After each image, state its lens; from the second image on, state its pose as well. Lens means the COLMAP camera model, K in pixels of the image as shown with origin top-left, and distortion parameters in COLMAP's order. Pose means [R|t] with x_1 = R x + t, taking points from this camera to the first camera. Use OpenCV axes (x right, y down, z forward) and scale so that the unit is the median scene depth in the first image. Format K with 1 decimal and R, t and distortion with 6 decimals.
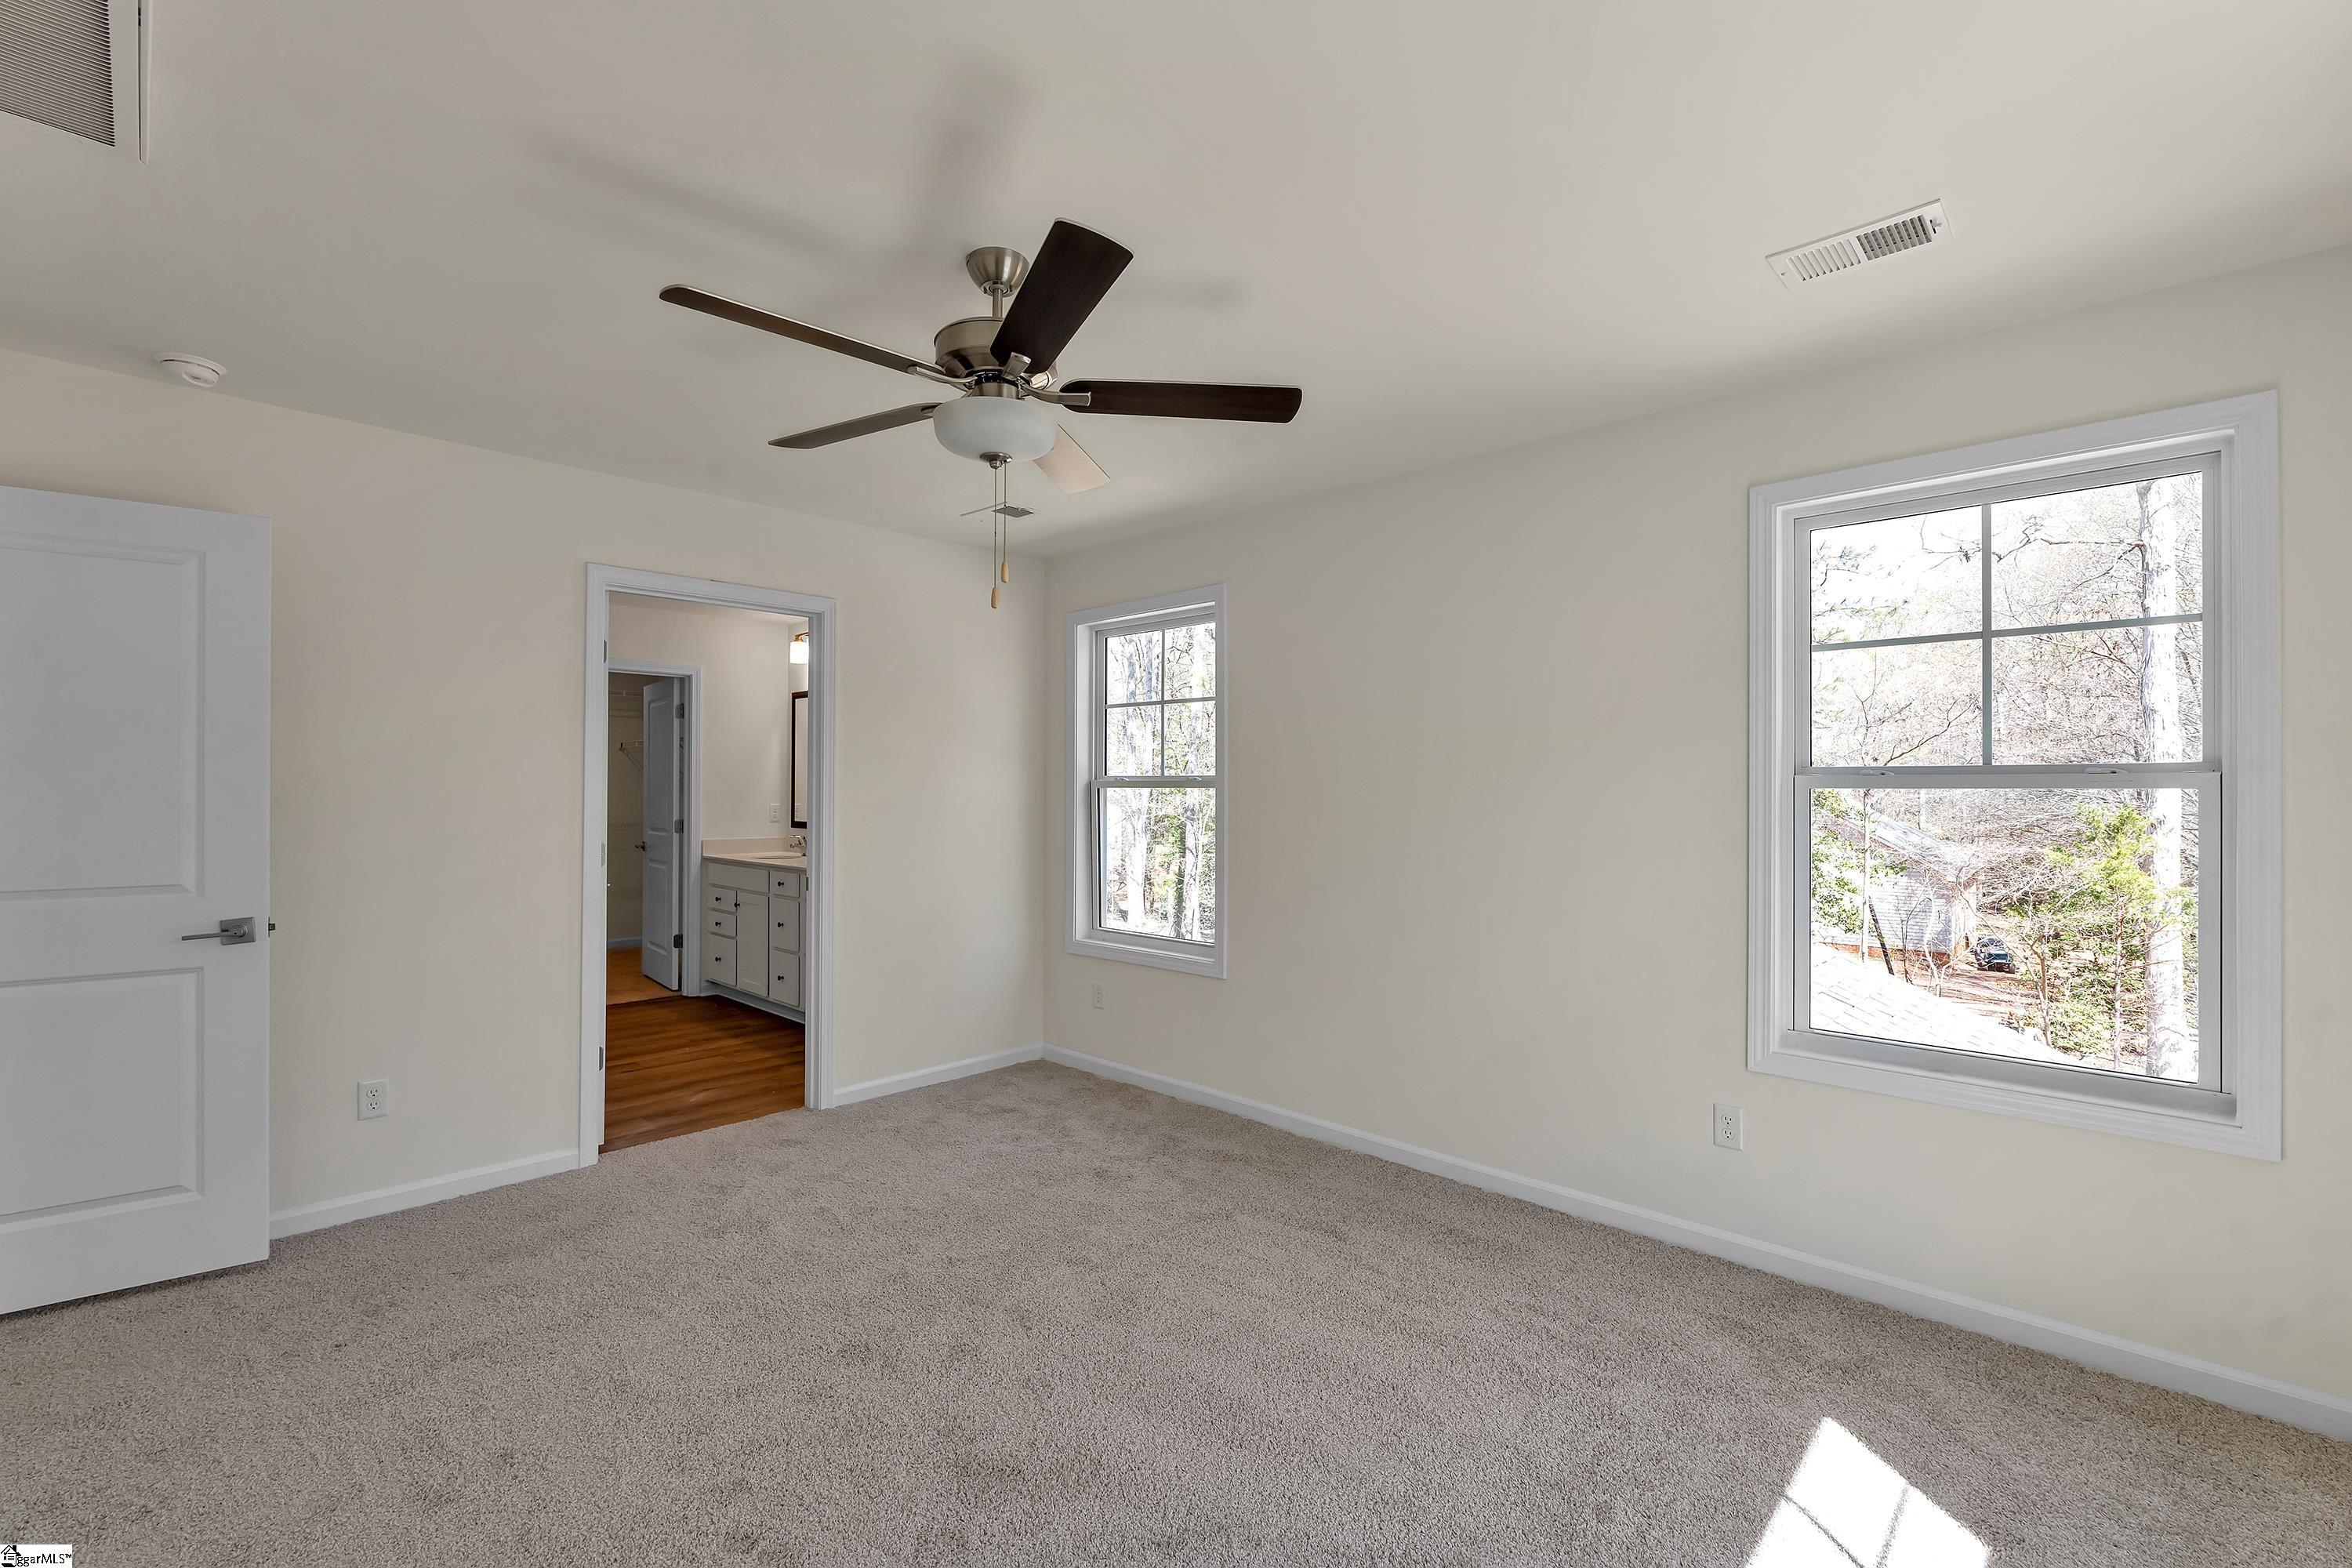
lens RADIAL K [[1034.5, 0, 1161.9], [0, 1034.5, 780.3], [0, 0, 1]] dist [-0.006078, 0.000727]
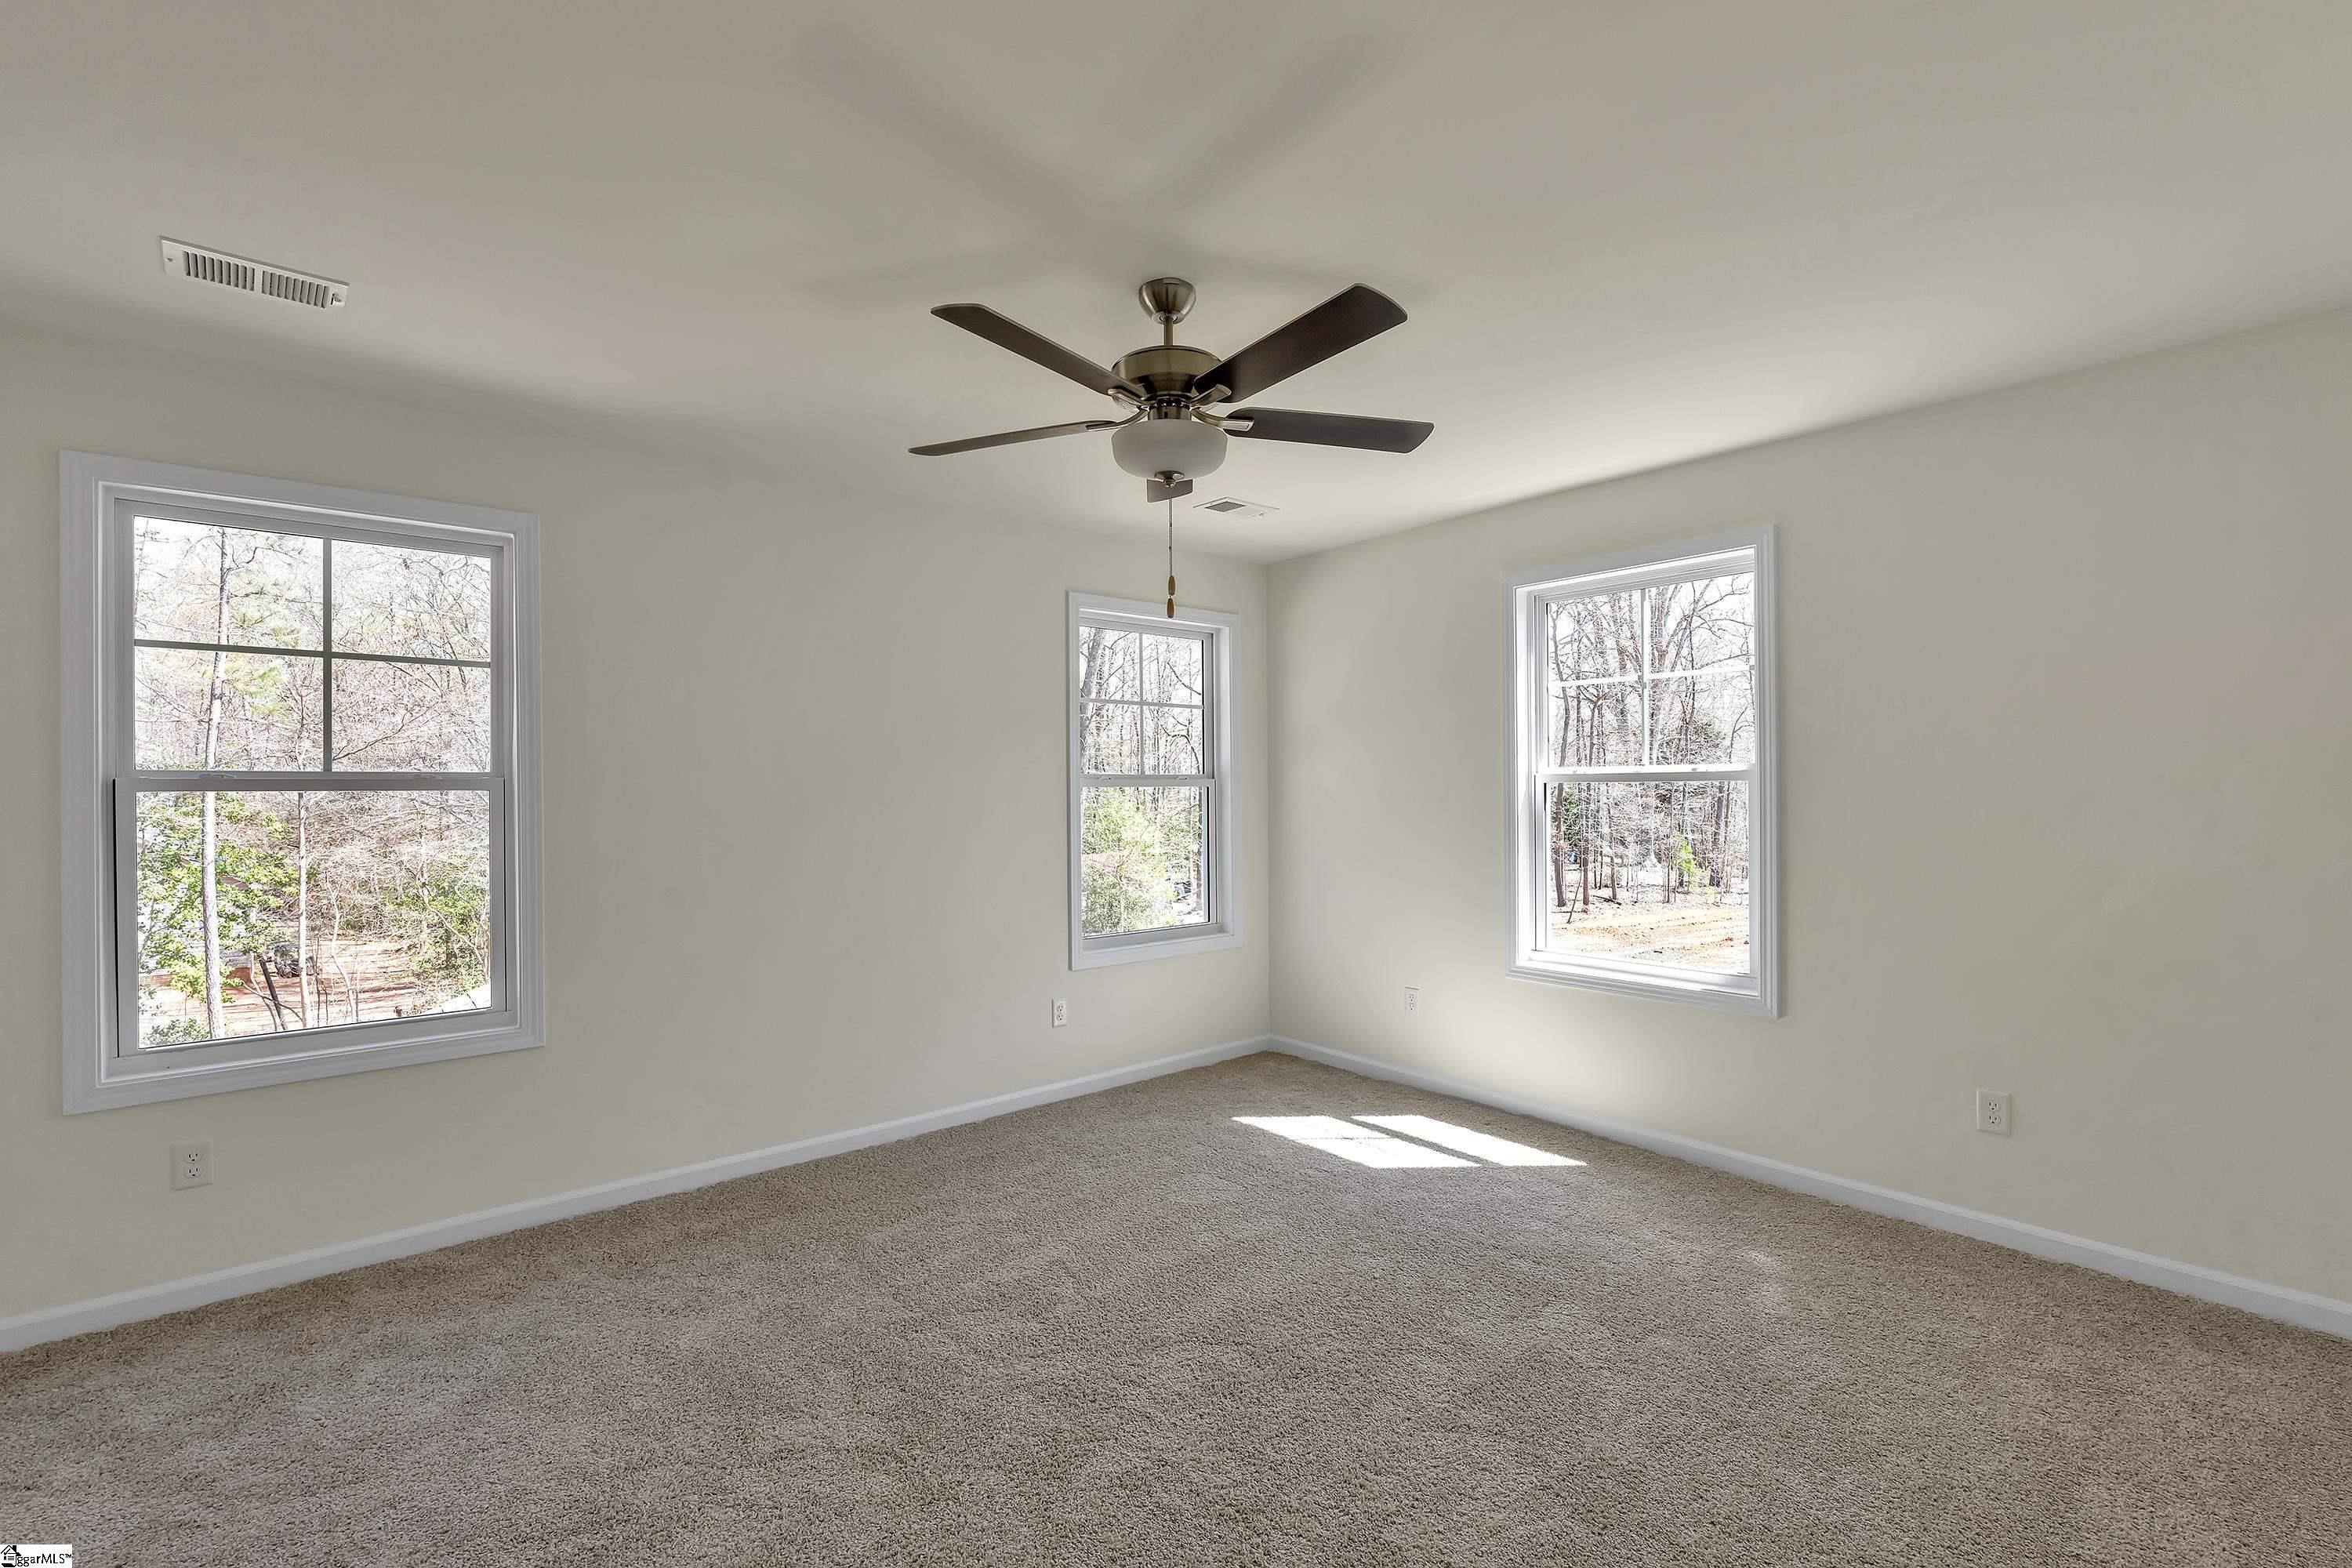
lens RADIAL K [[1034.5, 0, 1172.5], [0, 1034.5, 790.2], [0, 0, 1]] dist [-0.006078, 0.000727]
pose [[0.084452, 0.002856, 0.996423, -0.650178], [0.005580, 0.999979, -0.003339, 0.012906], [-0.996412, 0.005842, 0.084434, 0.492745]]
